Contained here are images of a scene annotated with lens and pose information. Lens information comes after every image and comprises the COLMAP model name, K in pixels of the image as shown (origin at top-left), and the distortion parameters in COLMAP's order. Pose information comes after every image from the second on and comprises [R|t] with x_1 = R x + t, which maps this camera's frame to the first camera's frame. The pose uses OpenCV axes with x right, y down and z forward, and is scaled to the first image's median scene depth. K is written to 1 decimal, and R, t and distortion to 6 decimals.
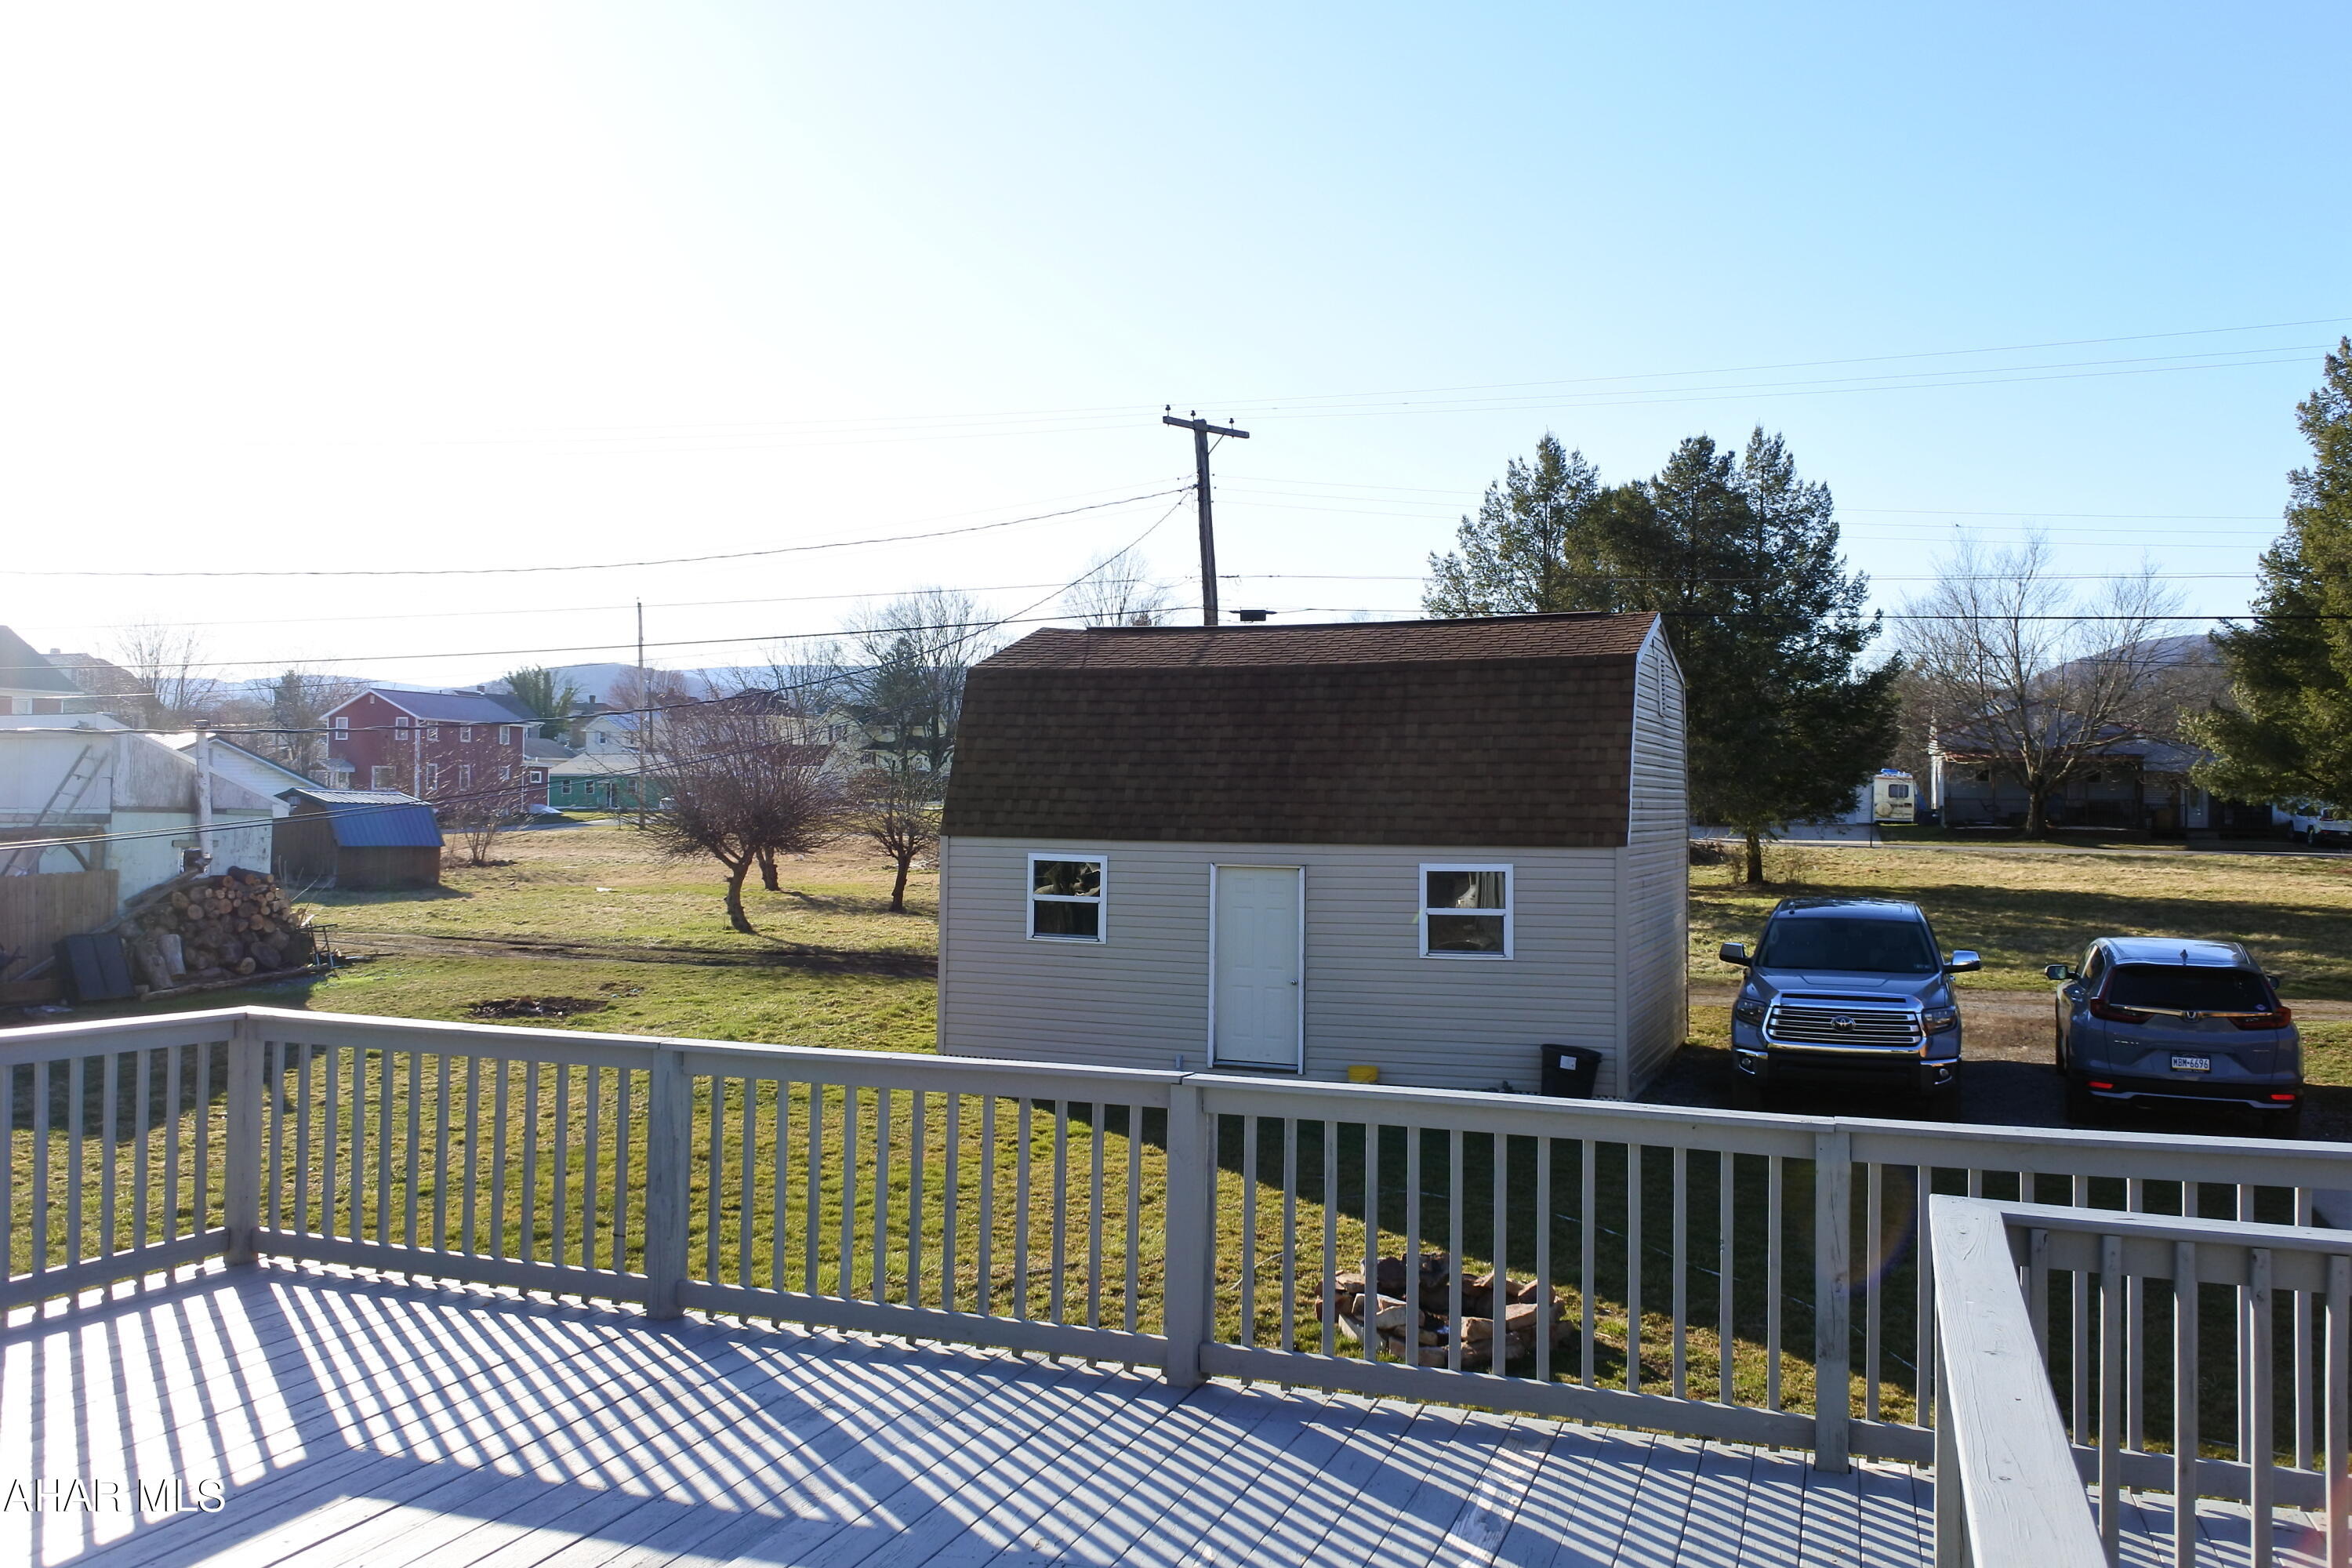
lens RADIAL K [[1840.6, 0, 1175.2], [0, 1840.6, 780.3], [0, 0, 1]] dist [0.004708, -0.004255]
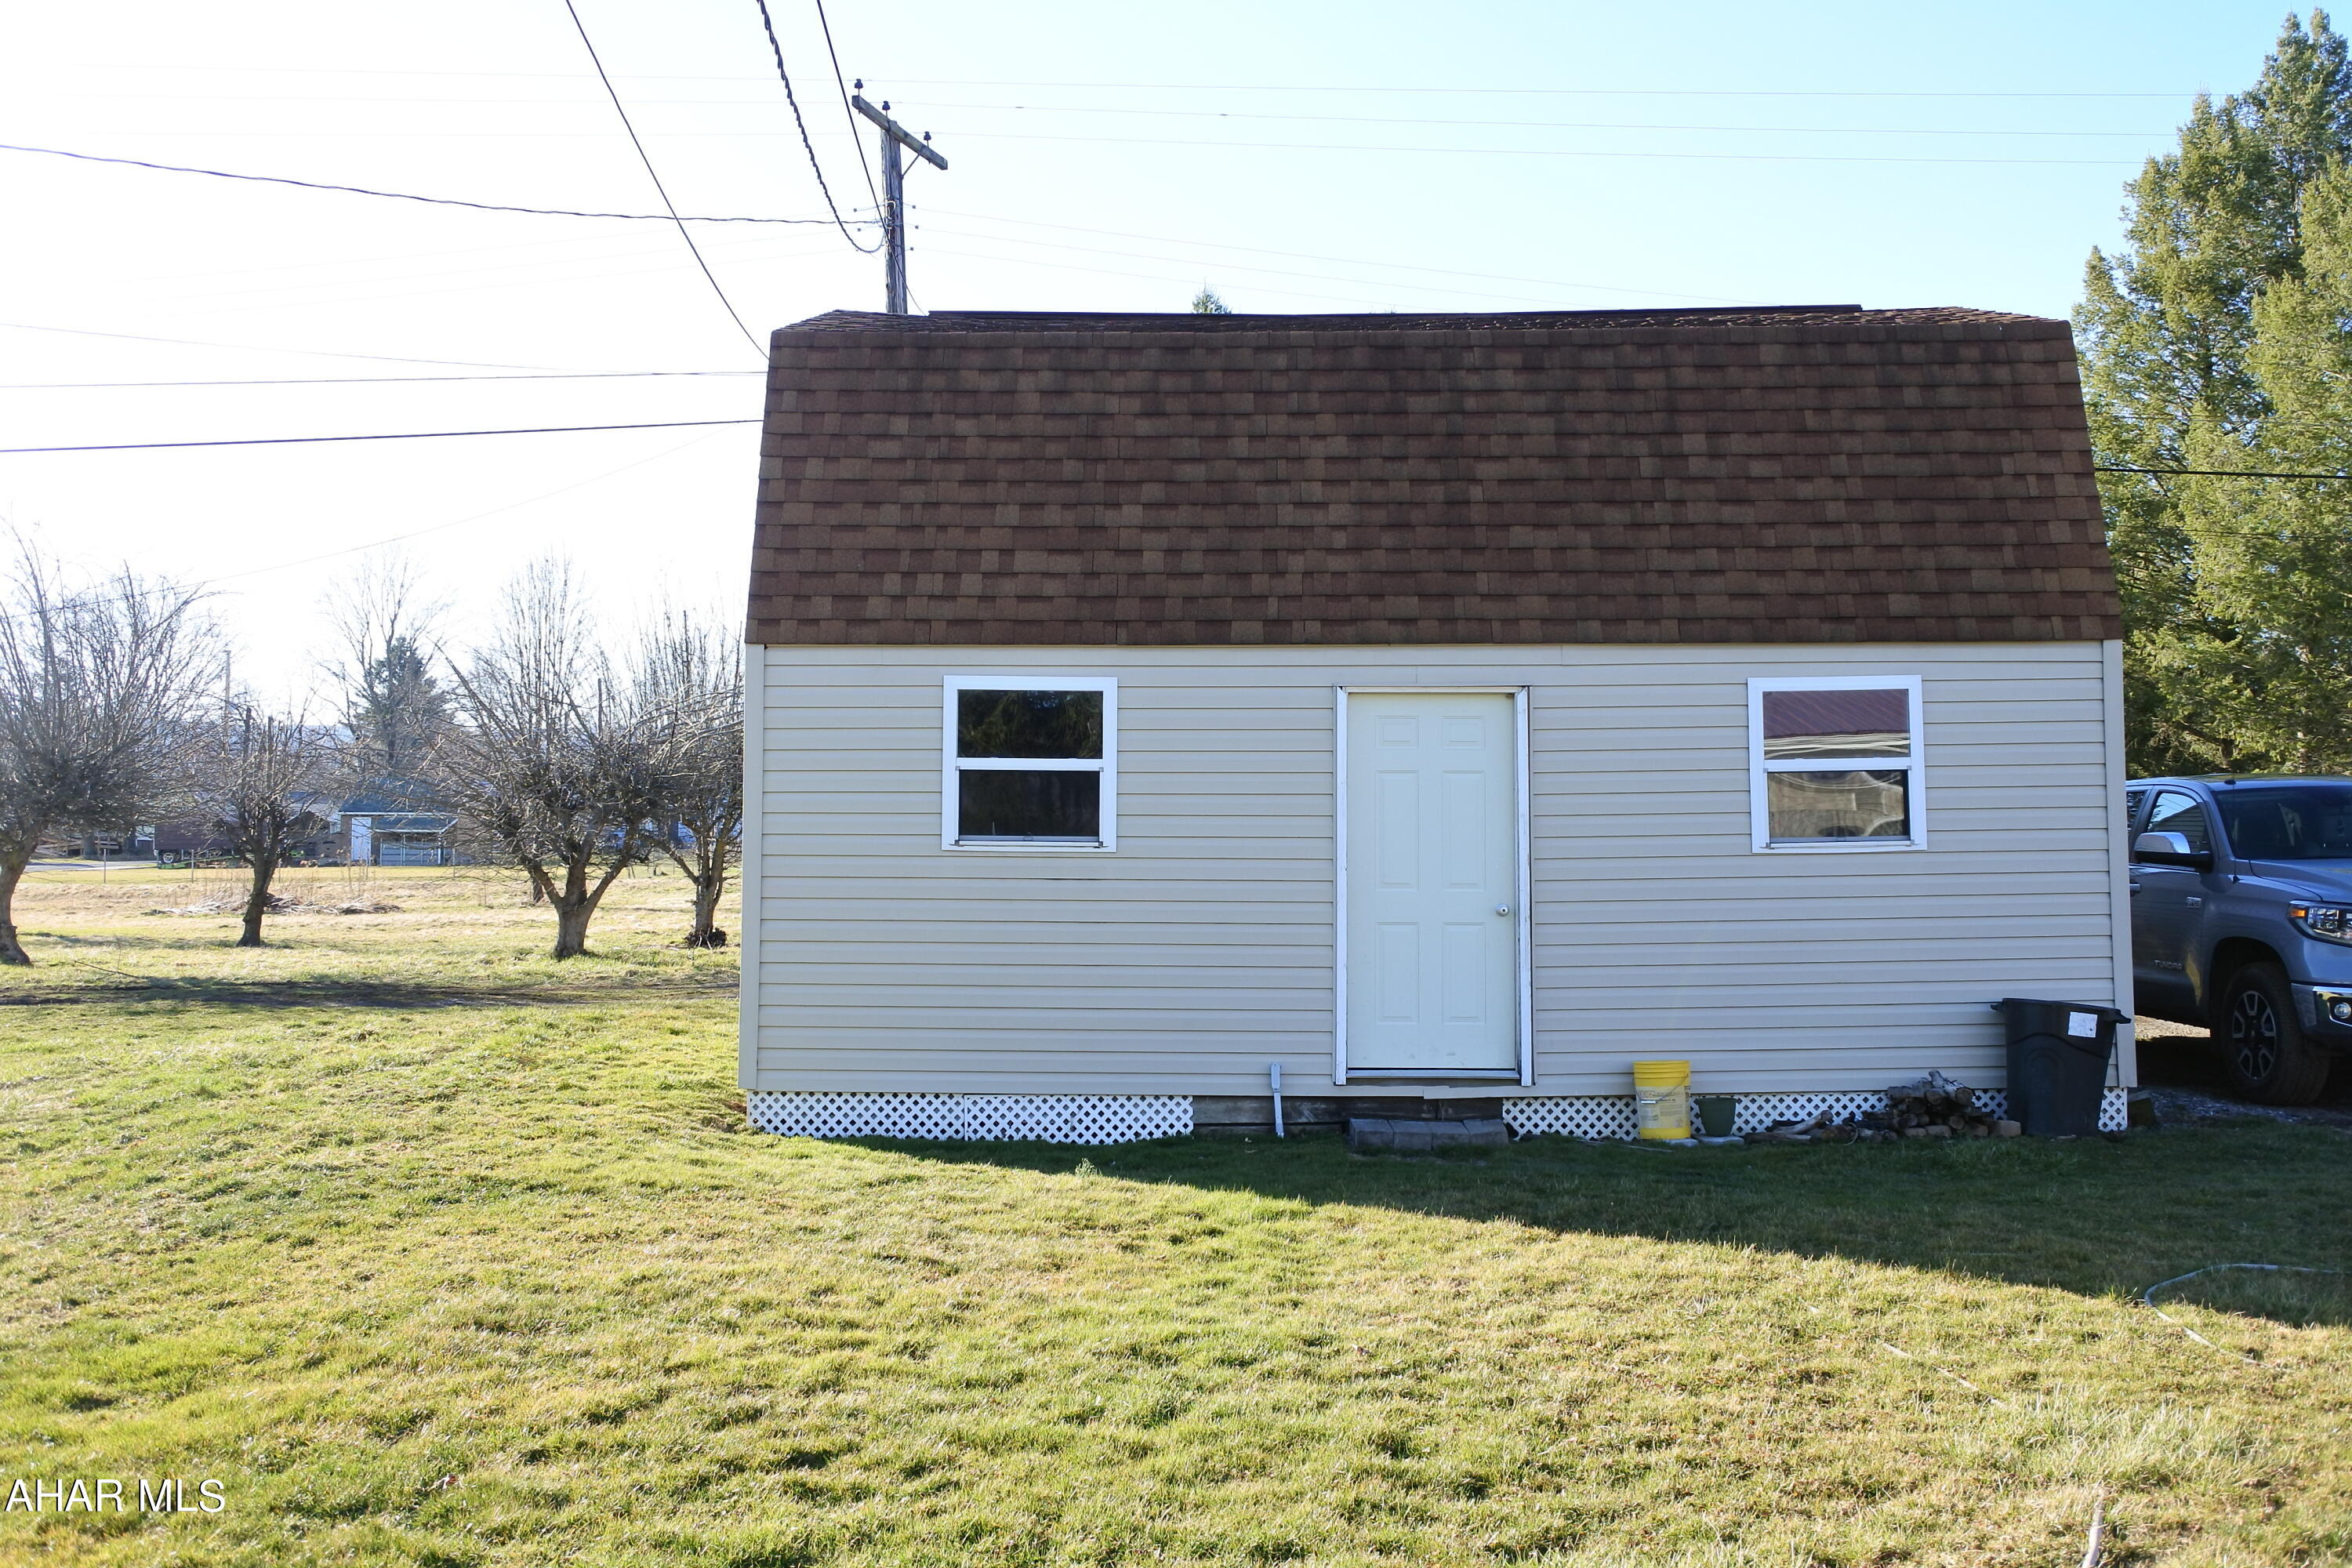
lens RADIAL K [[2157.2, 0, 1177.5], [0, 2157.2, 787.9], [0, 0, 1]] dist [-0.011948, 0.000000]
pose [[0.938609, 0.007878, 0.344892, -0.231601], [0.006280, 0.999183, -0.039913, 0.097668], [-0.344924, 0.039628, 0.937794, 0.452174]]
